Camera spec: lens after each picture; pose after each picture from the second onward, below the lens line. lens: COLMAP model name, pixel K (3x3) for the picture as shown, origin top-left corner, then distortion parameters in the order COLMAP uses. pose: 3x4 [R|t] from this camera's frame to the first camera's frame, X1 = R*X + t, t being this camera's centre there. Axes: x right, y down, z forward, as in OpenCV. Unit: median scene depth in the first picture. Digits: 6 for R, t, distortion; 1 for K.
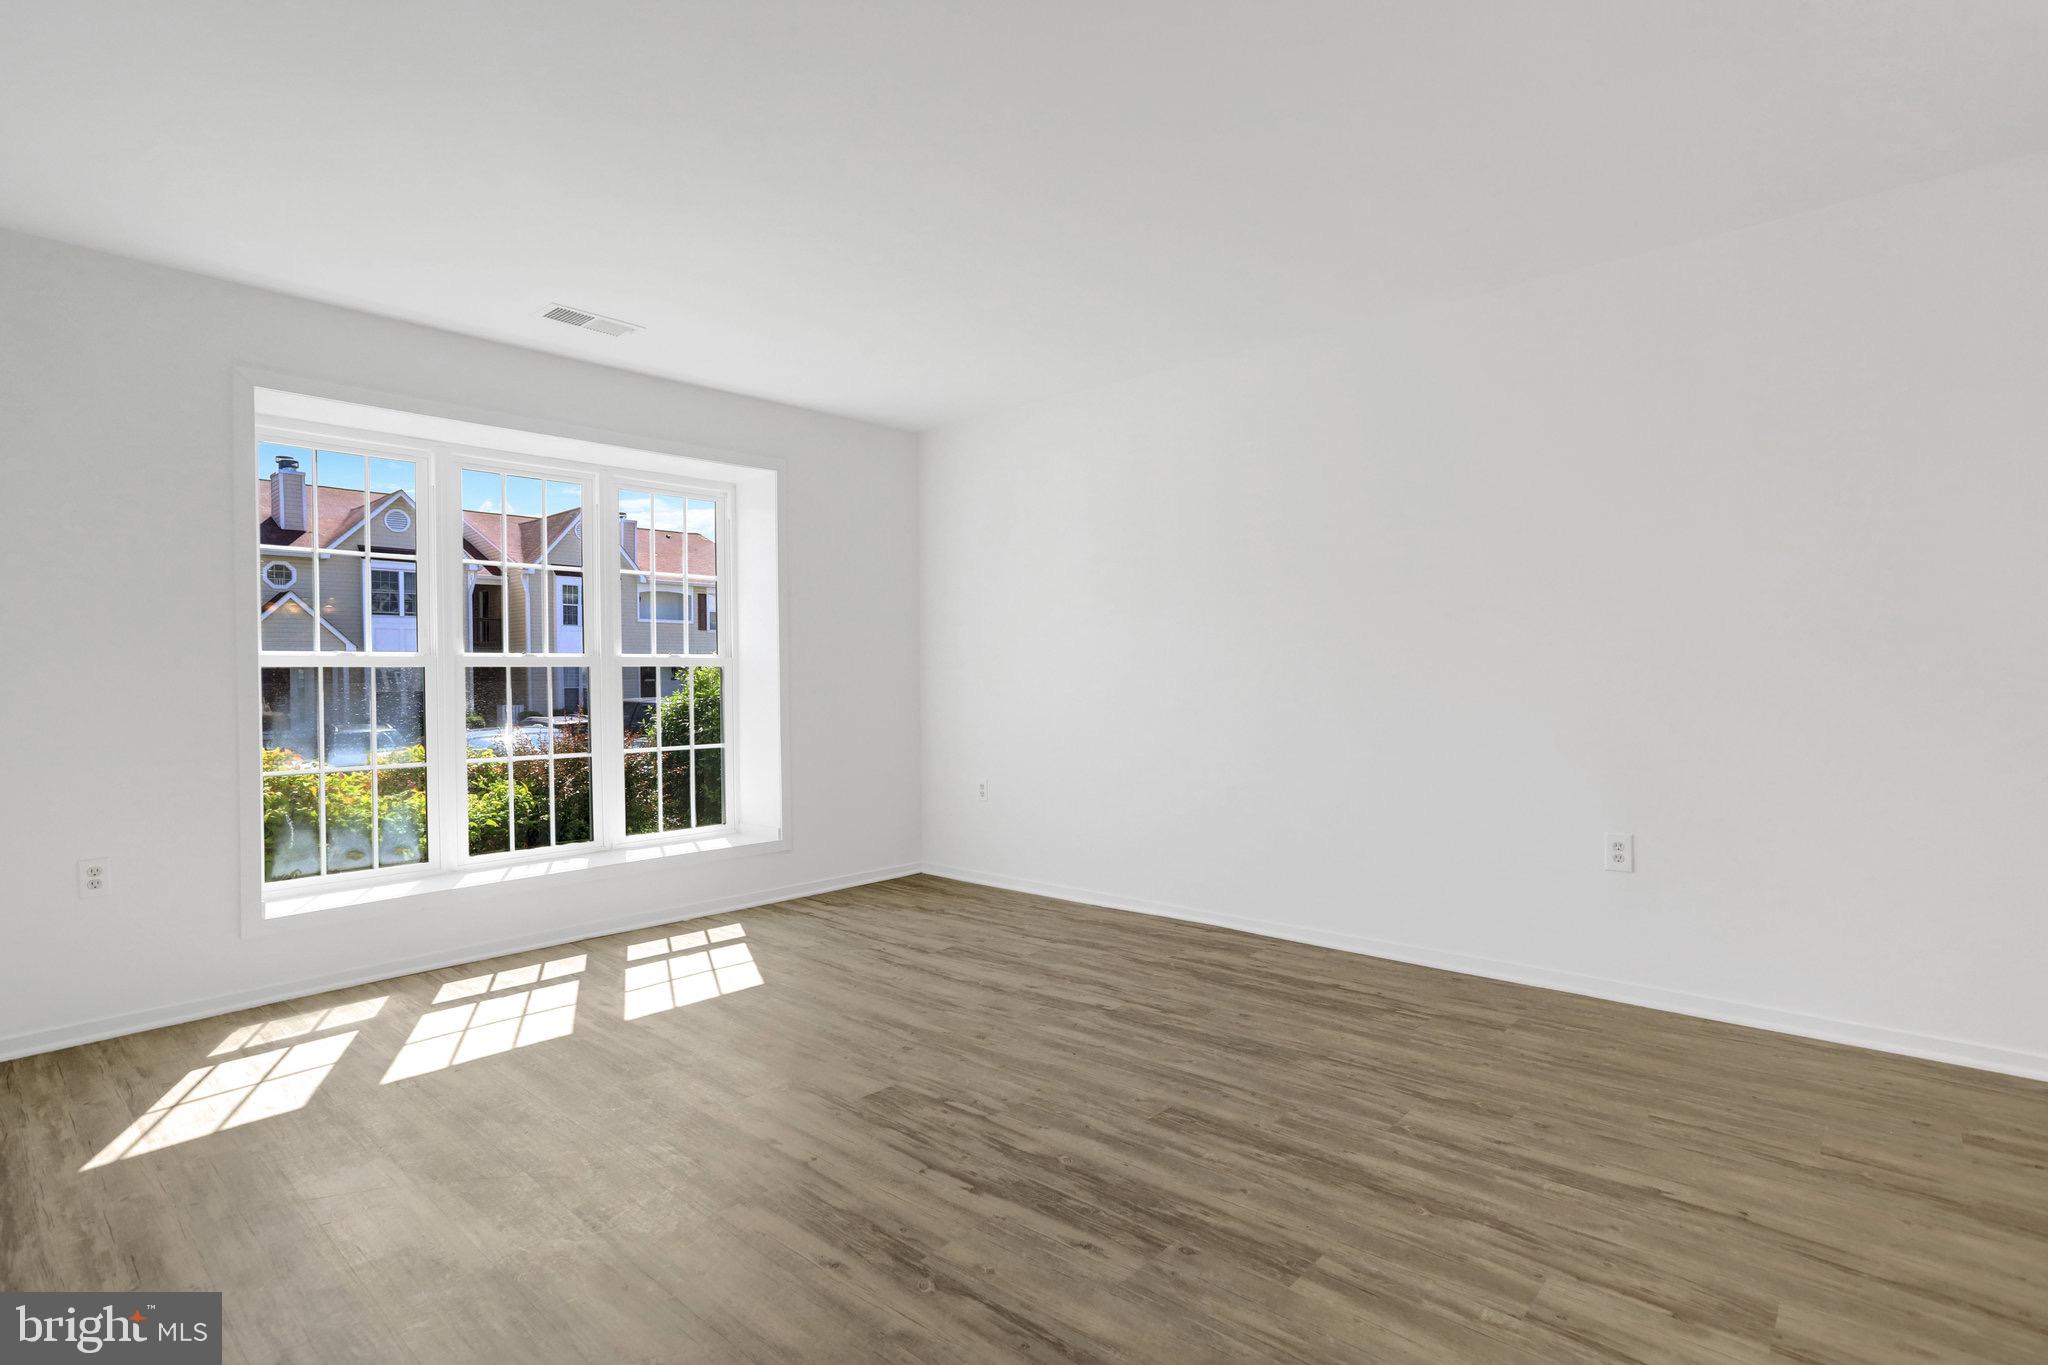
lens RADIAL K [[1003.7, 0, 1019.2], [0, 1003.7, 707.9], [0, 0, 1]] dist [-0.070879, 0.071639]
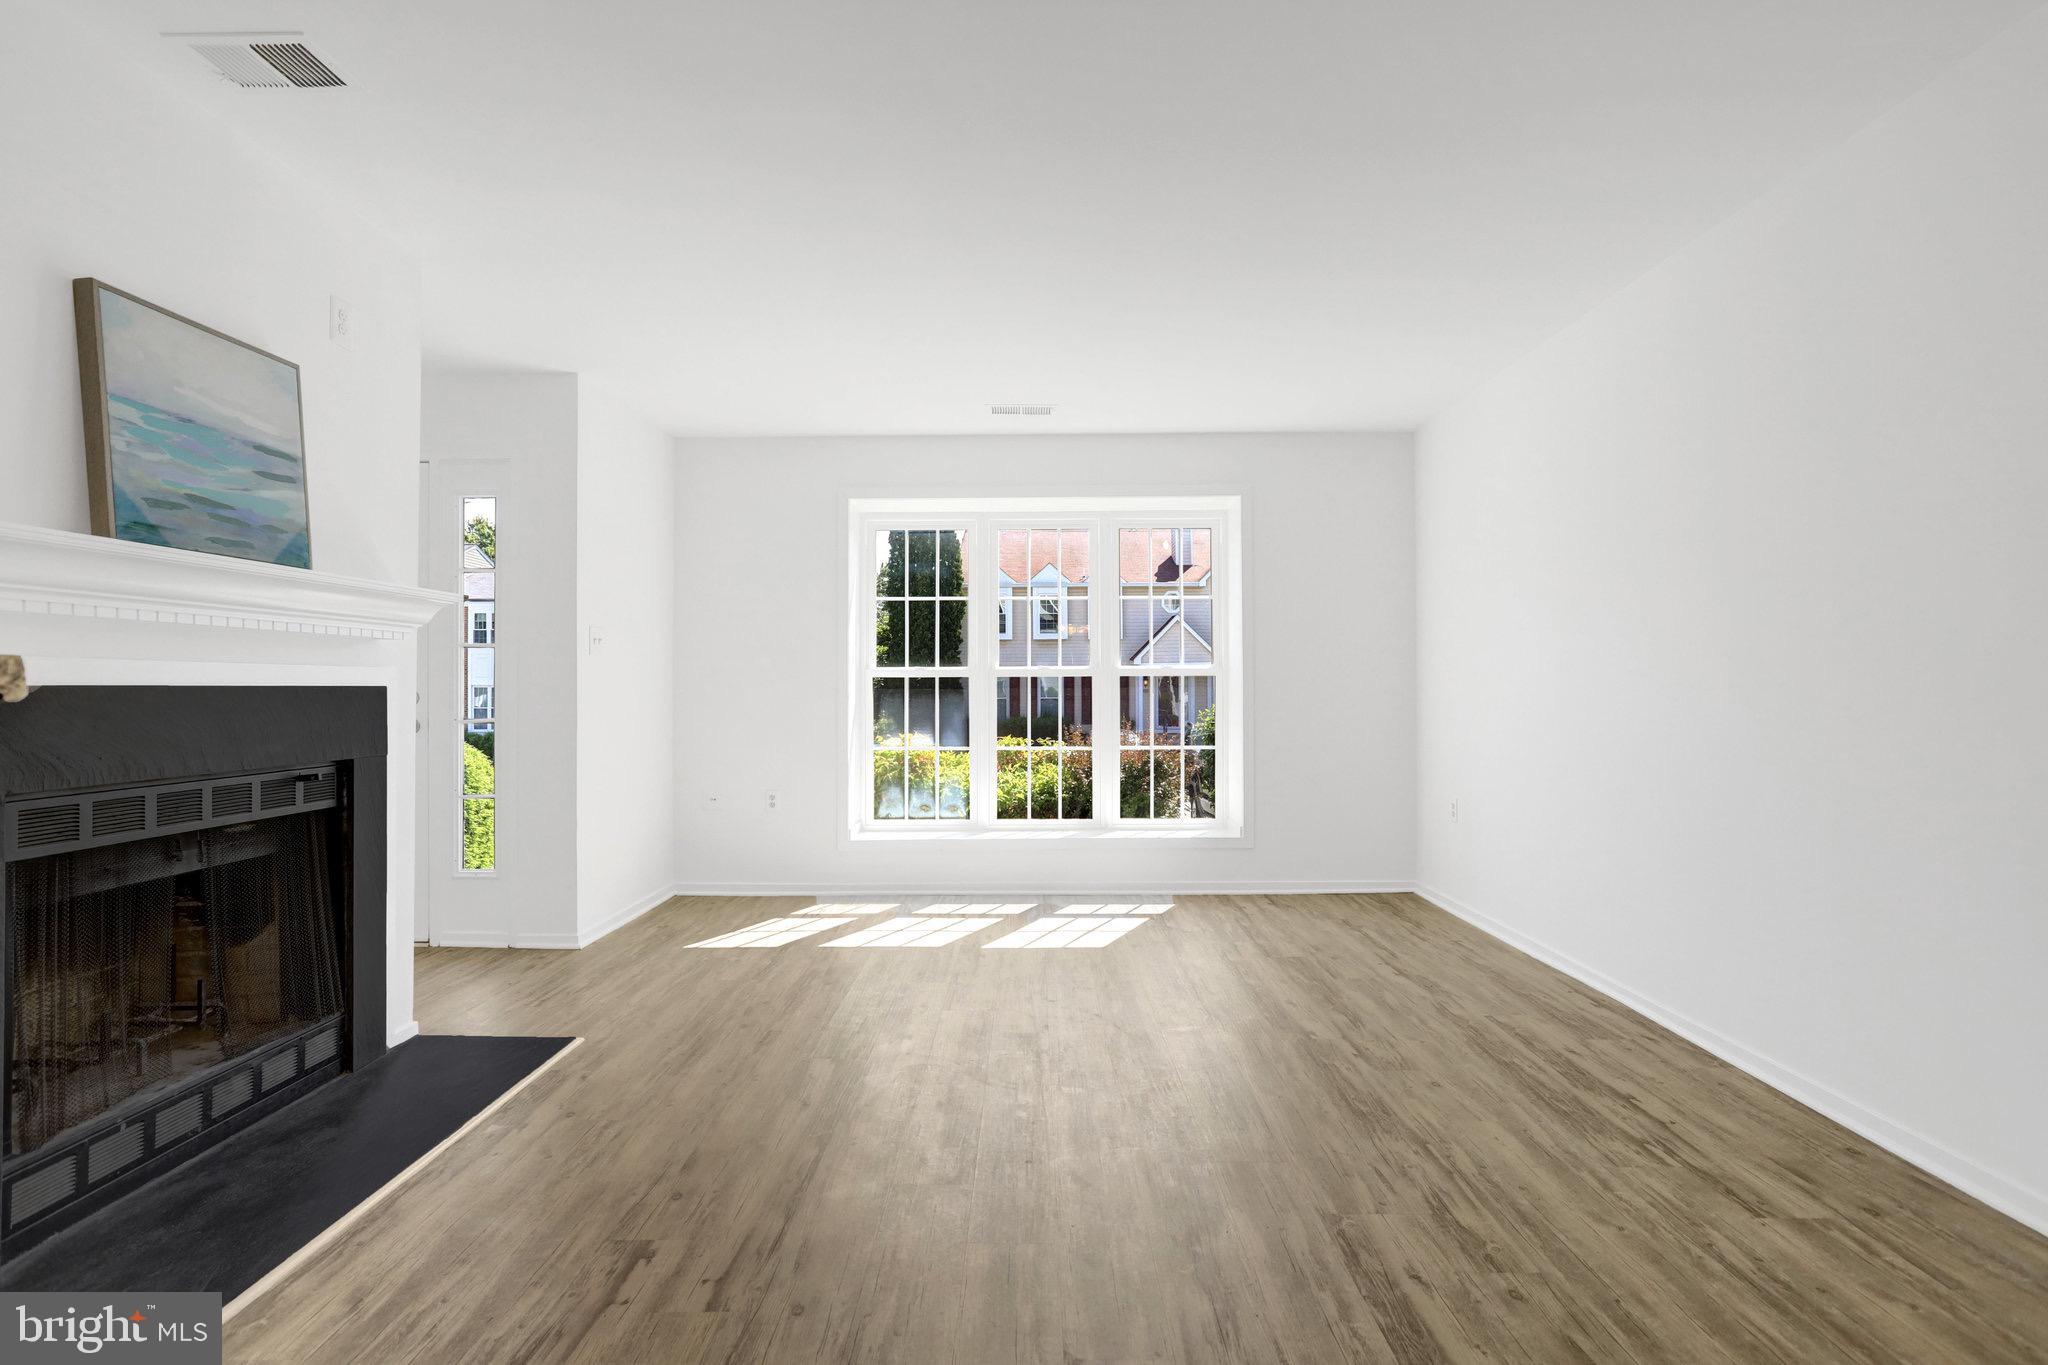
lens RADIAL K [[1009.6, 0, 1018.9], [0, 1009.6, 676.9], [0, 0, 1]] dist [-0.040501, 0.034602]
pose [[0.658293, -0.005234, -0.752744, 0.551605], [-0.023377, 0.999351, -0.027393, -0.005356], [0.752399, 0.035629, 0.657744, 0.139576]]
